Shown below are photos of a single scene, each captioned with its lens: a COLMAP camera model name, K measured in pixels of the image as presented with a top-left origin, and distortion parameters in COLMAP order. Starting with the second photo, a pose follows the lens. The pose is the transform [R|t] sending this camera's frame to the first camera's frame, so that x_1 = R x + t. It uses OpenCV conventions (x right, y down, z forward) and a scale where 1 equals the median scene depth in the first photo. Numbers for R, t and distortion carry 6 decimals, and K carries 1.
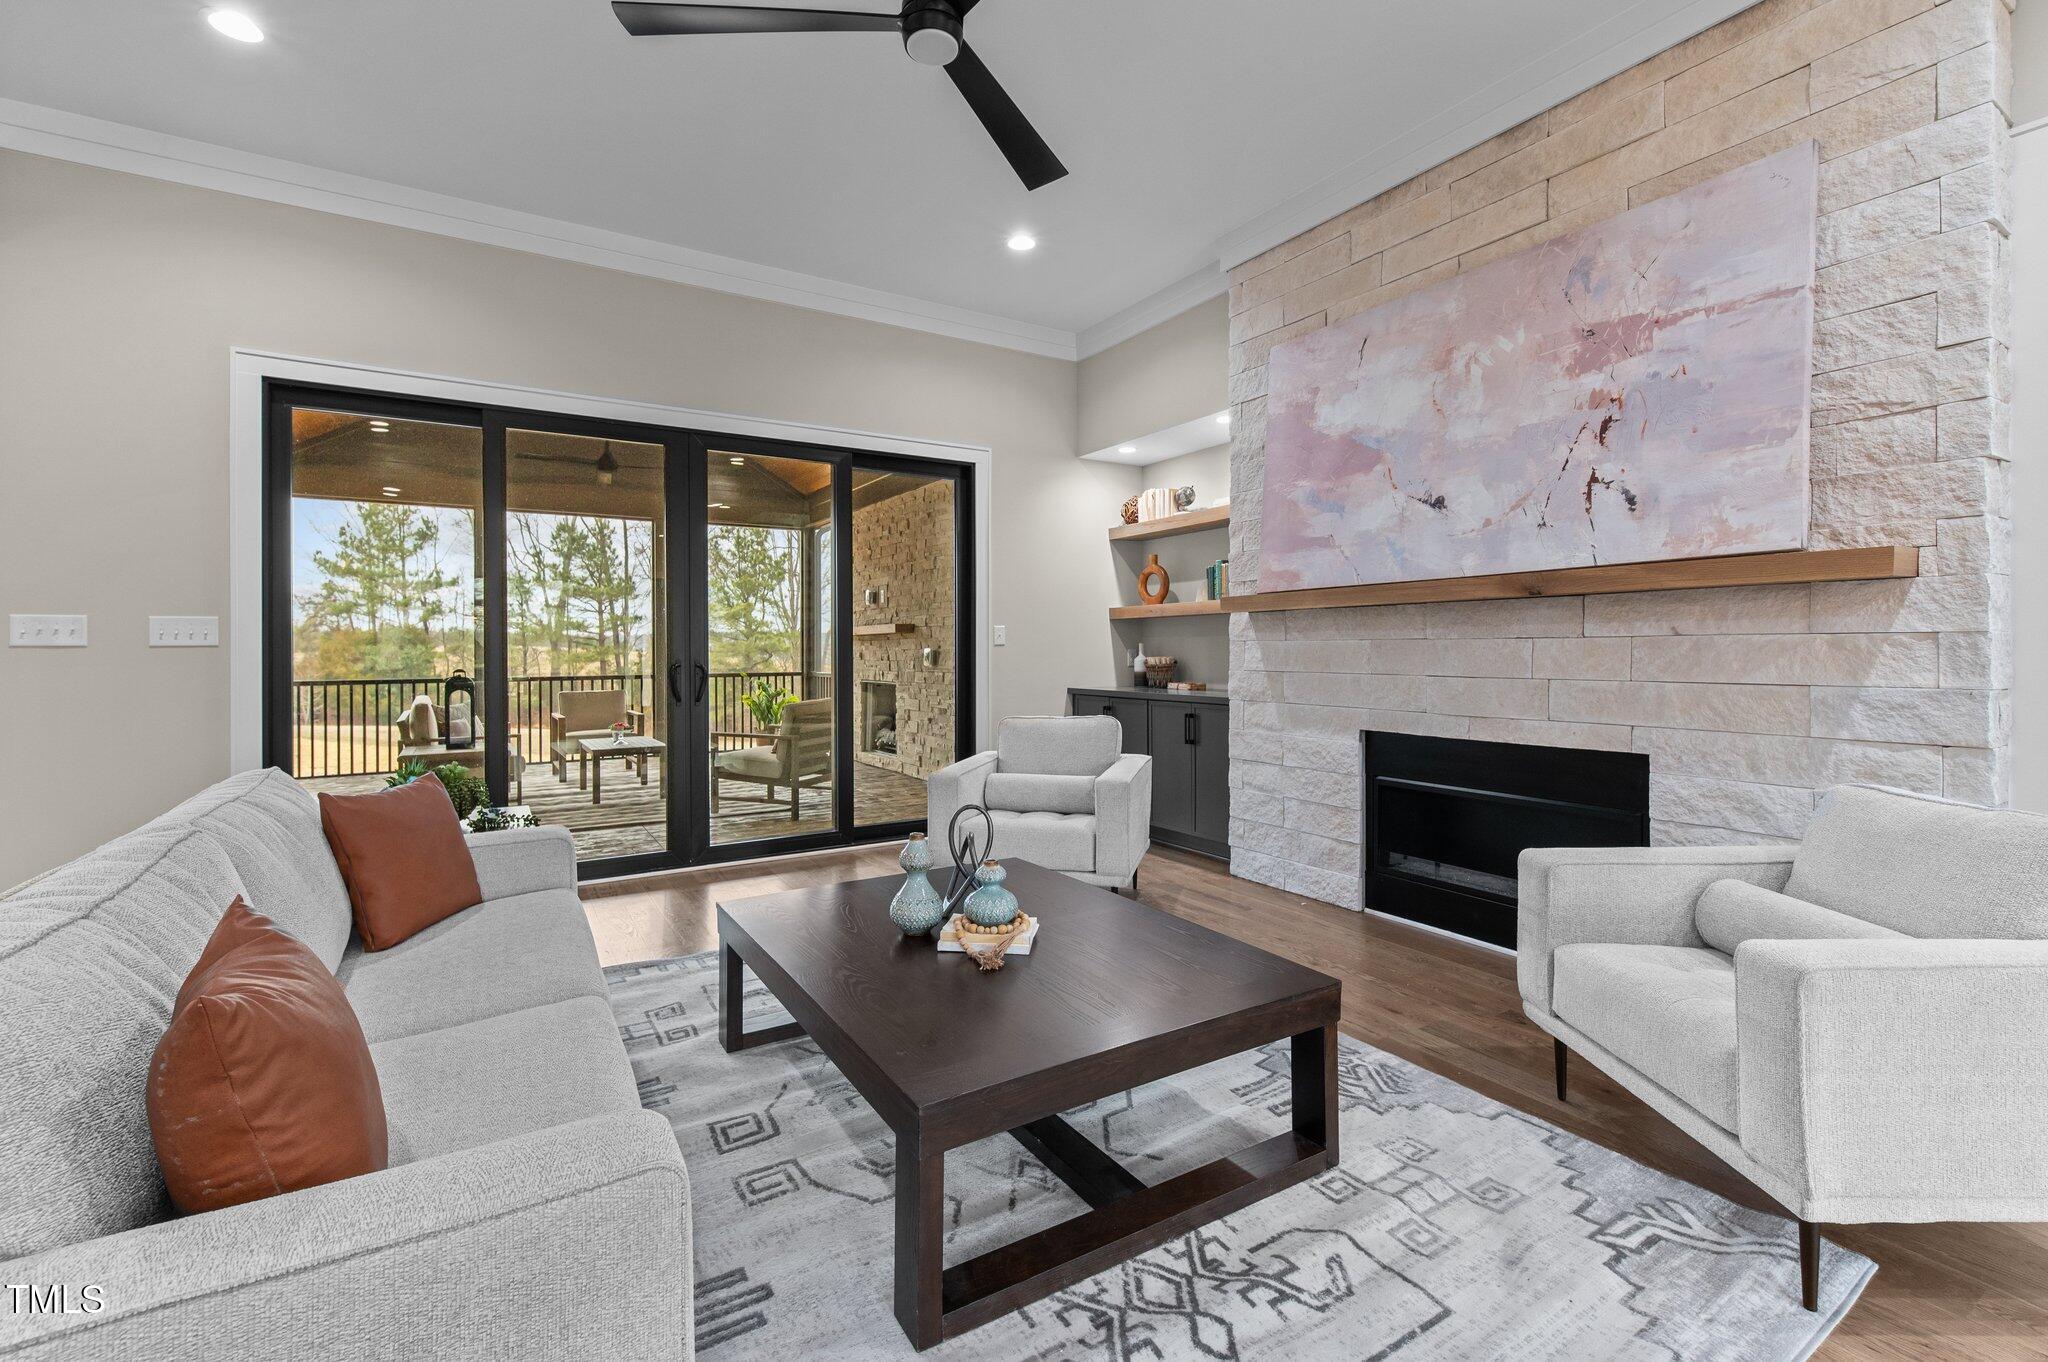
lens RADIAL K [[882.1, 0, 1023.7], [0, 882.1, 649.6], [0, 0, 1]] dist [0.034739, -0.005323]
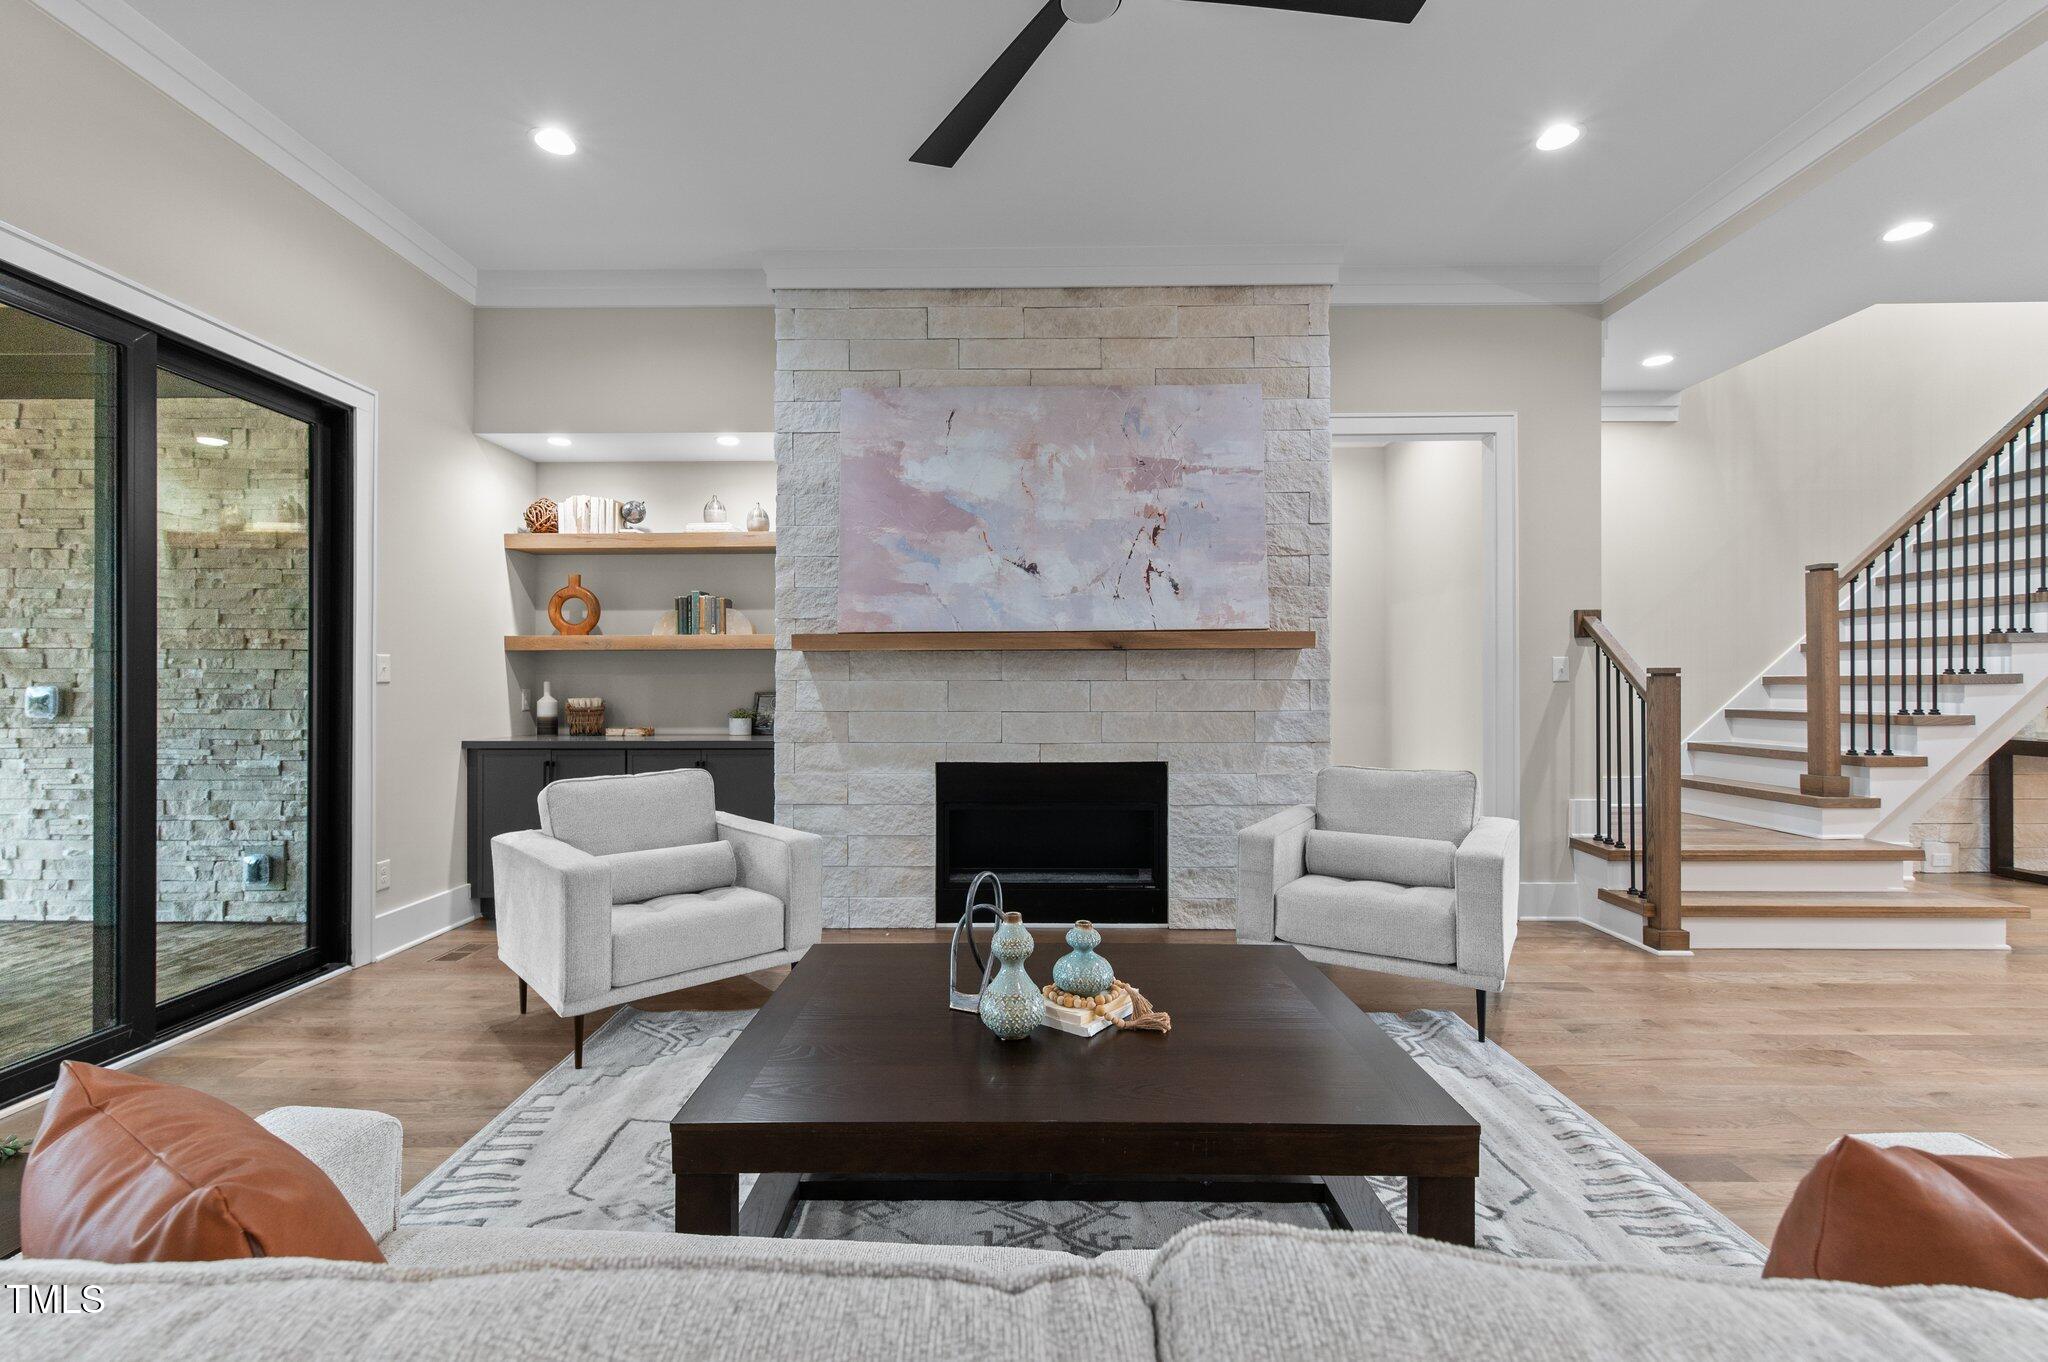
lens RADIAL K [[868.0, 0, 1024.0], [0, 868.0, 681.0], [0, 0, 1]] dist [0.033469, -0.013439]
pose [[0.558063, 0.008285, 0.829757, -0.516494], [-0.000090, 0.999951, -0.009924, 0.000211], [-0.829798, 0.005464, 0.558037, 0.346077]]
